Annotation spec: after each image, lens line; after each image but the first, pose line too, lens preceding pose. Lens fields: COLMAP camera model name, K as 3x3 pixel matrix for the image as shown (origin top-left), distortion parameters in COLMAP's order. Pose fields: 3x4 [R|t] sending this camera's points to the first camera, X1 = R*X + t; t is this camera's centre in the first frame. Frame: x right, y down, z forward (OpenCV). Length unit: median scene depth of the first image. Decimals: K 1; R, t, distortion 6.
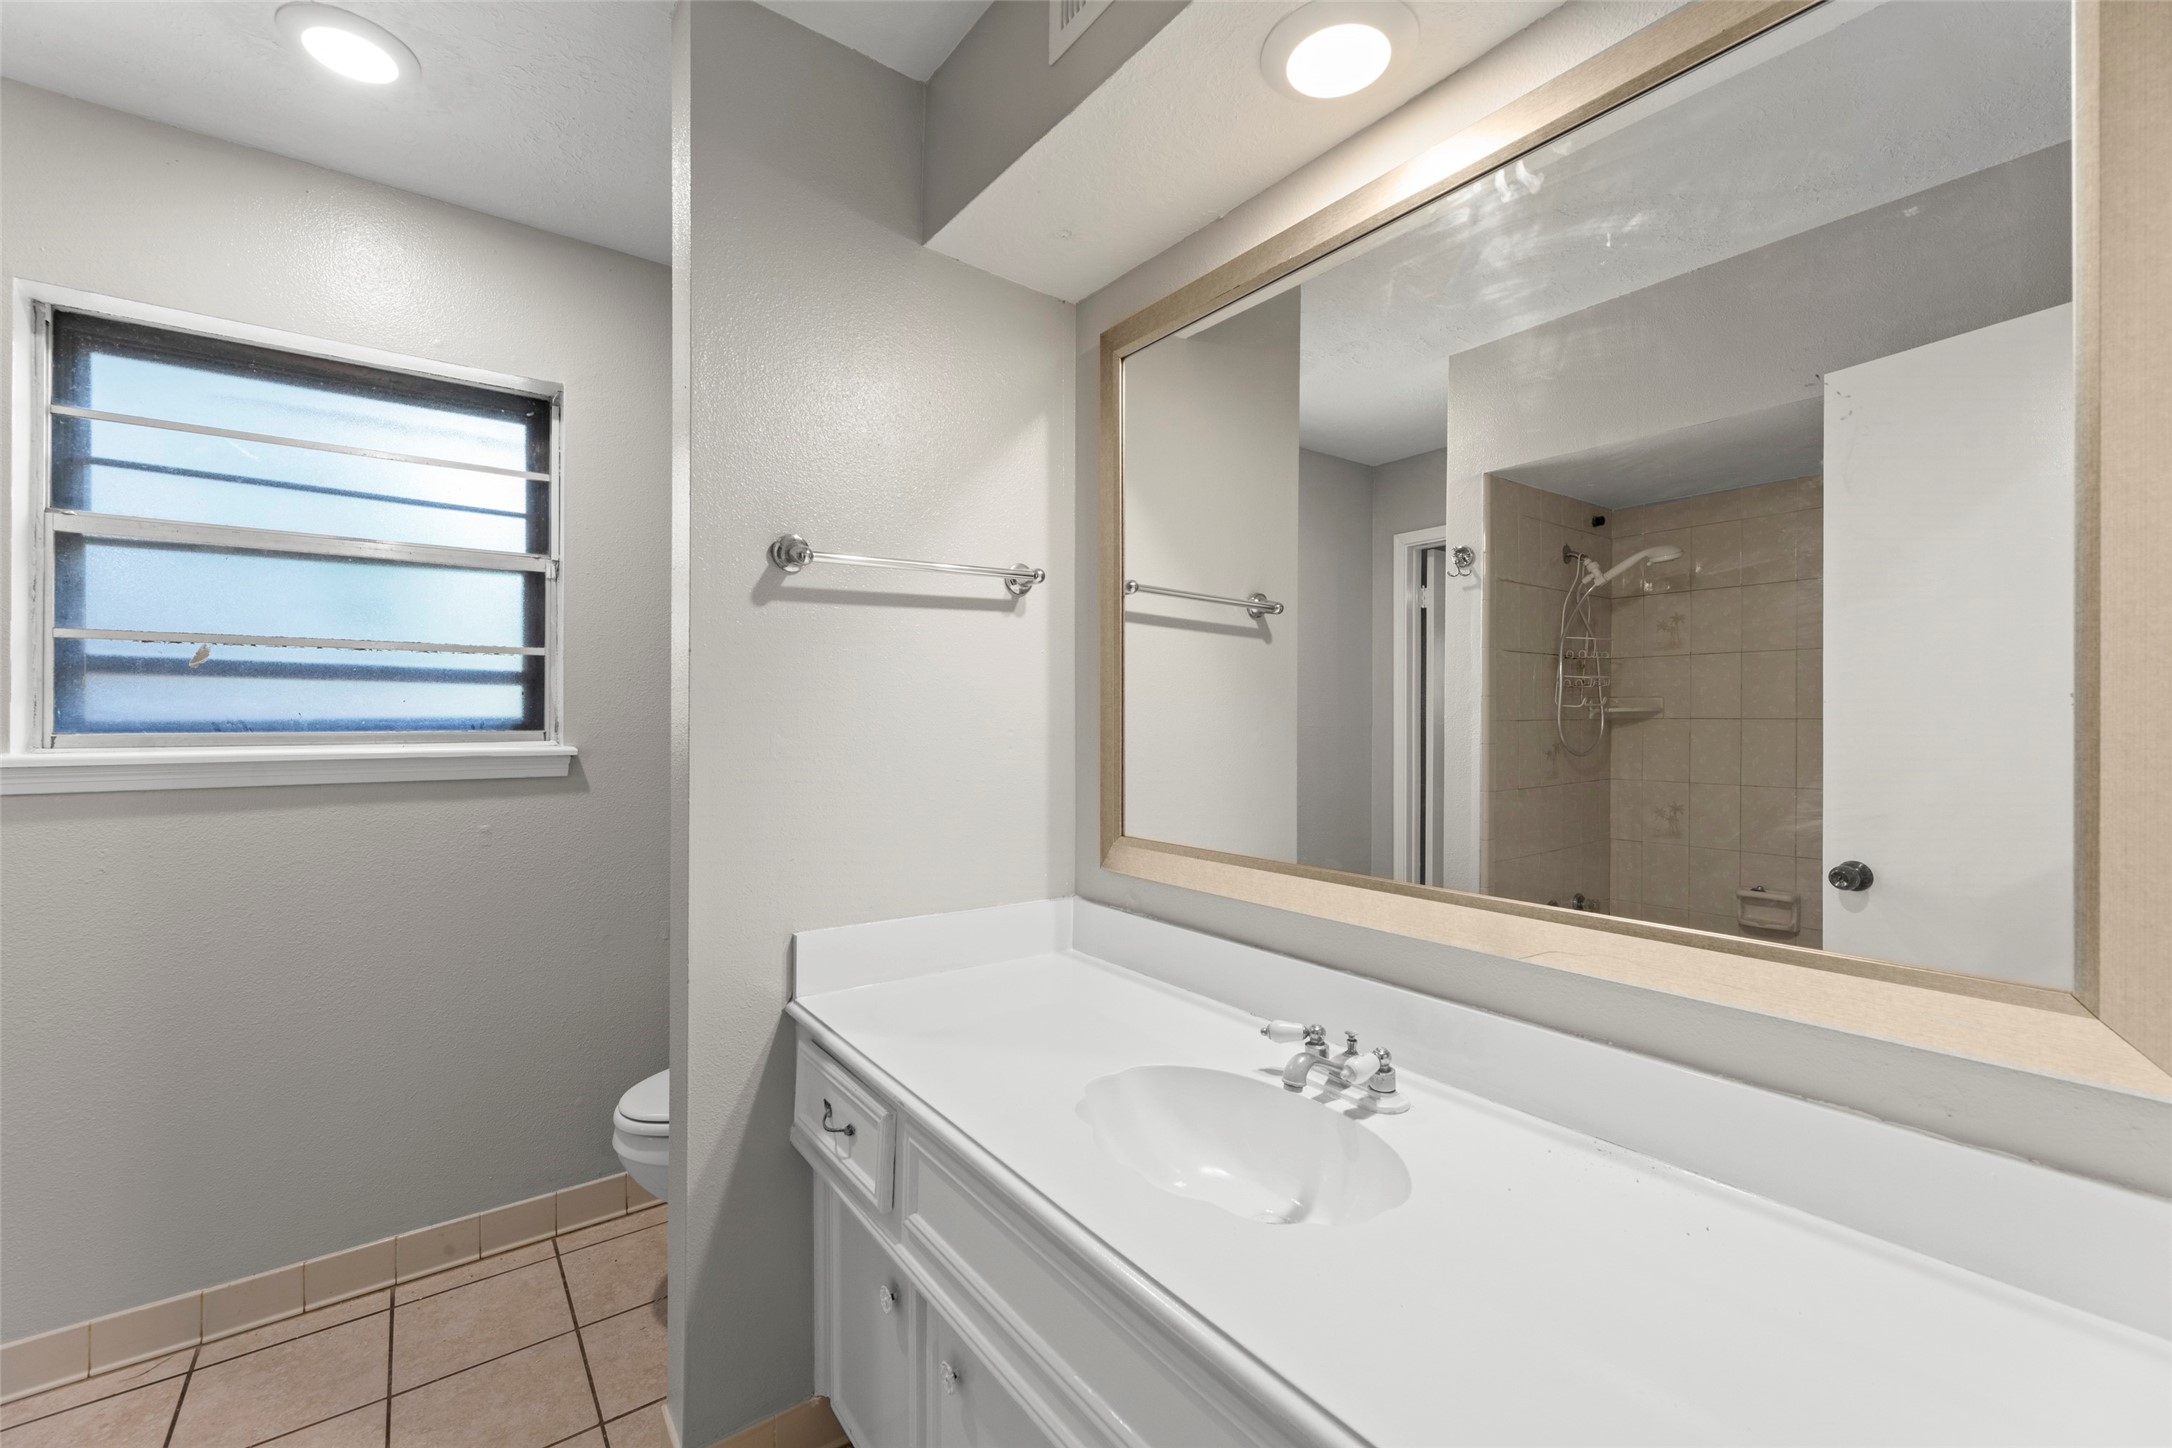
lens RADIAL K [[887.7, 0, 1085.4], [0, 887.7, 731.5], [0, 0, 1]] dist [0.000622, 0.000453]
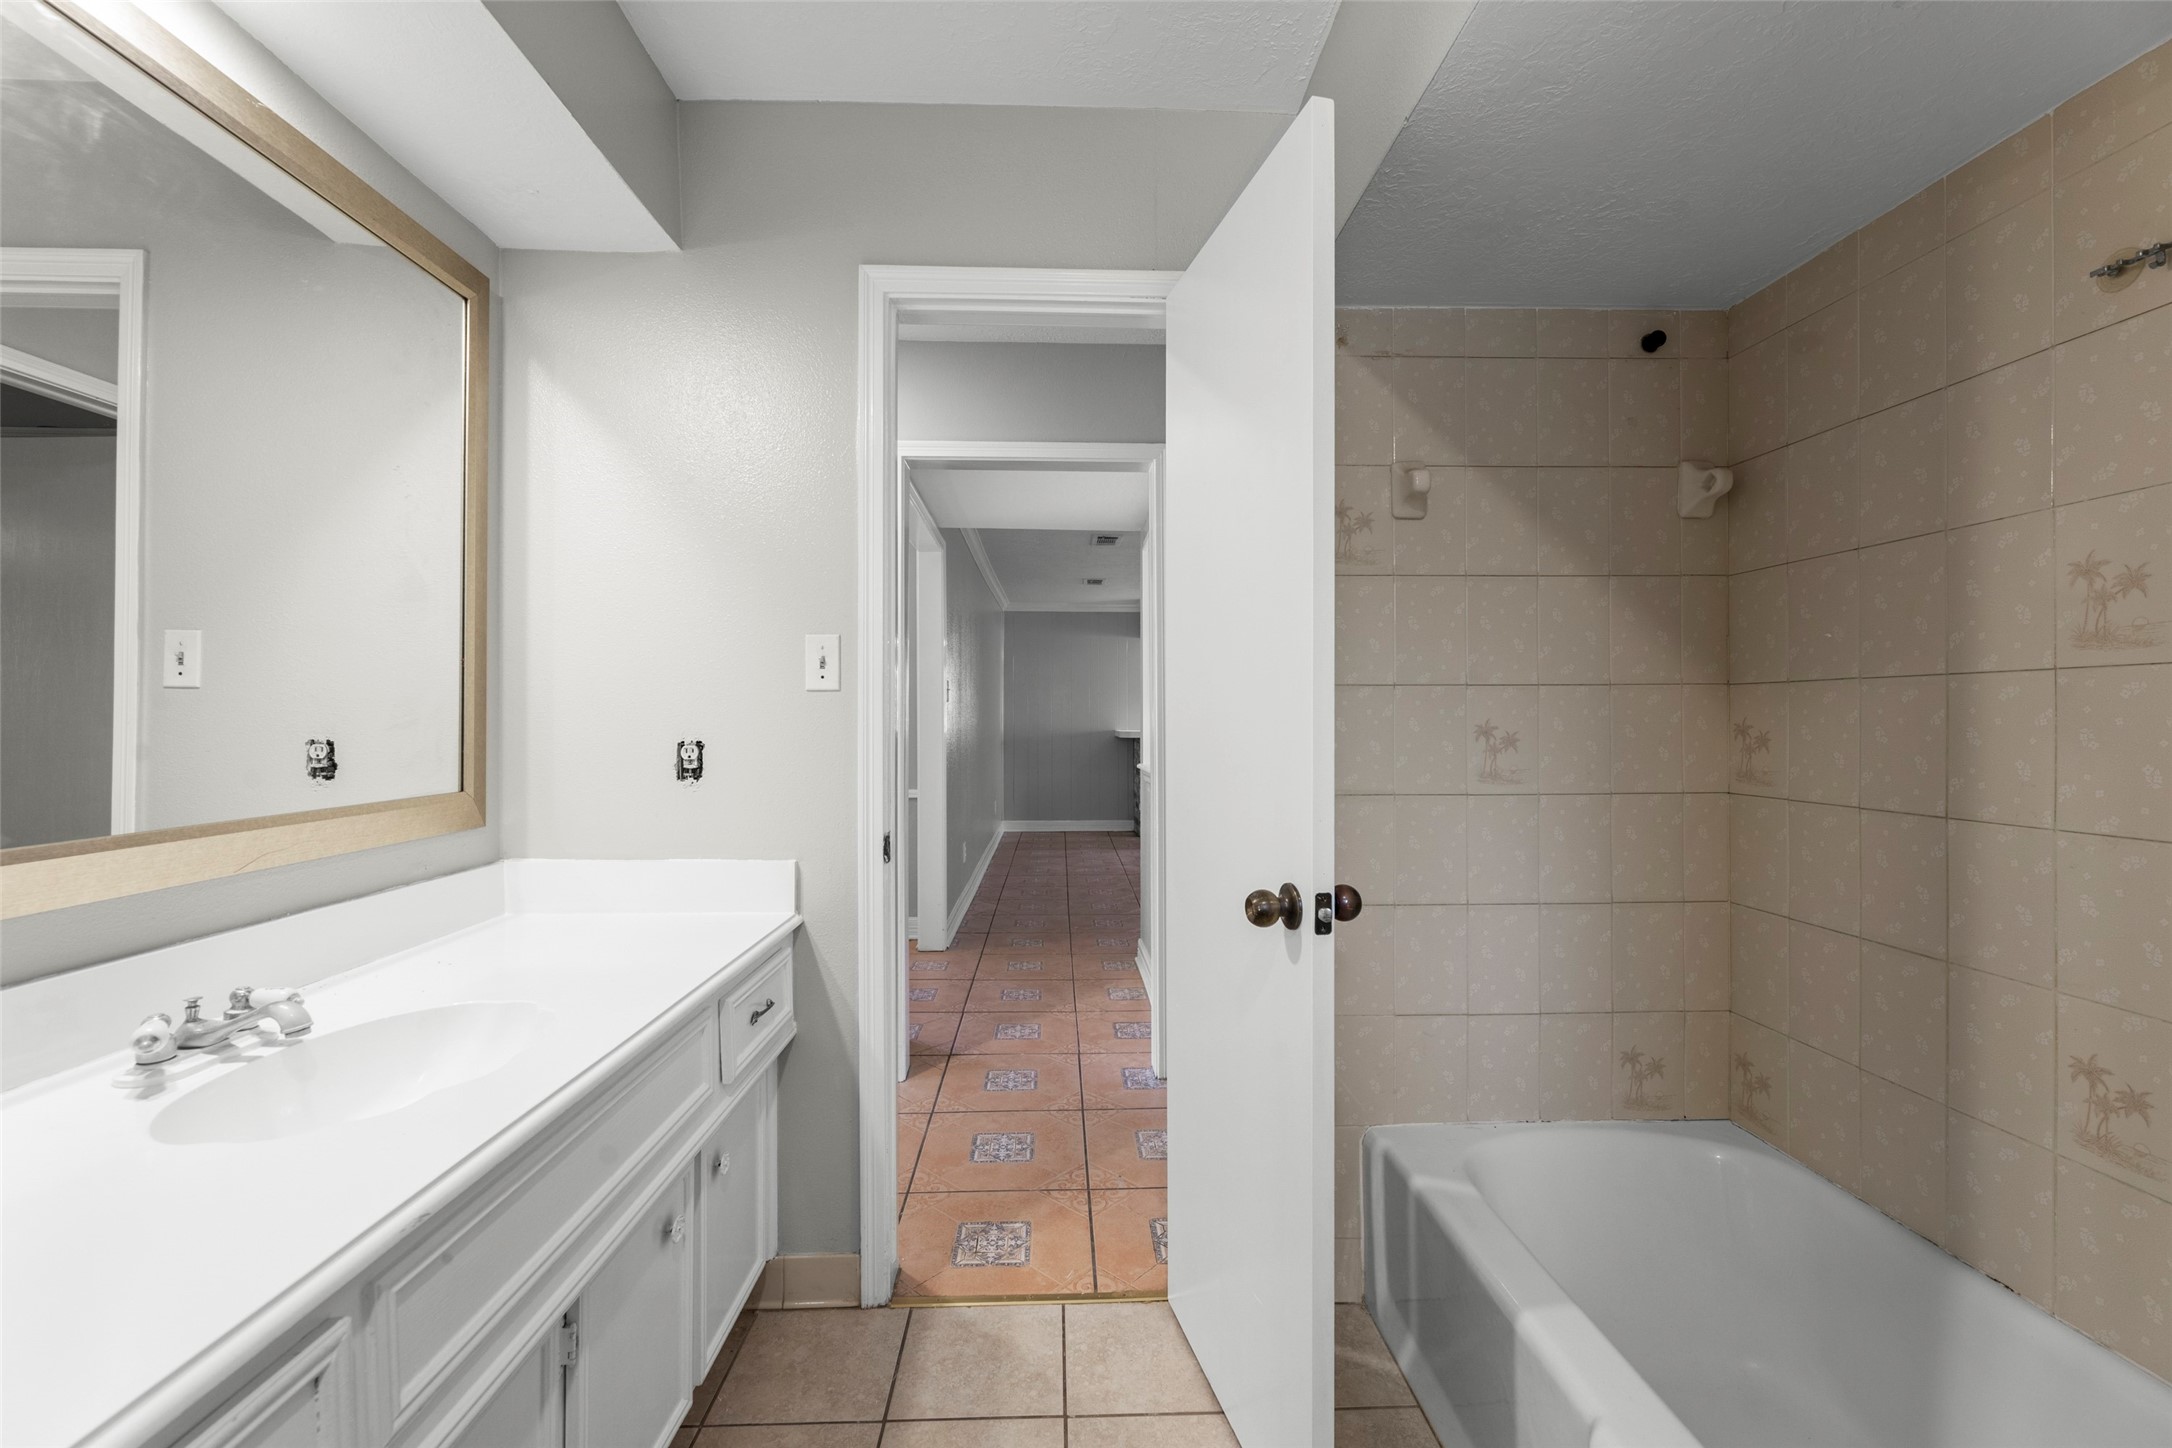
lens RADIAL K [[887.7, 0, 1085.4], [0, 887.7, 731.5], [0, 0, 1]] dist [0.000622, 0.000453]
pose [[-0.818637, -0.013255, 0.574158, -0.936536], [0.000111, 0.999730, 0.023238, 0.053039], [-0.574311, 0.019088, -0.818414, 1.209904]]
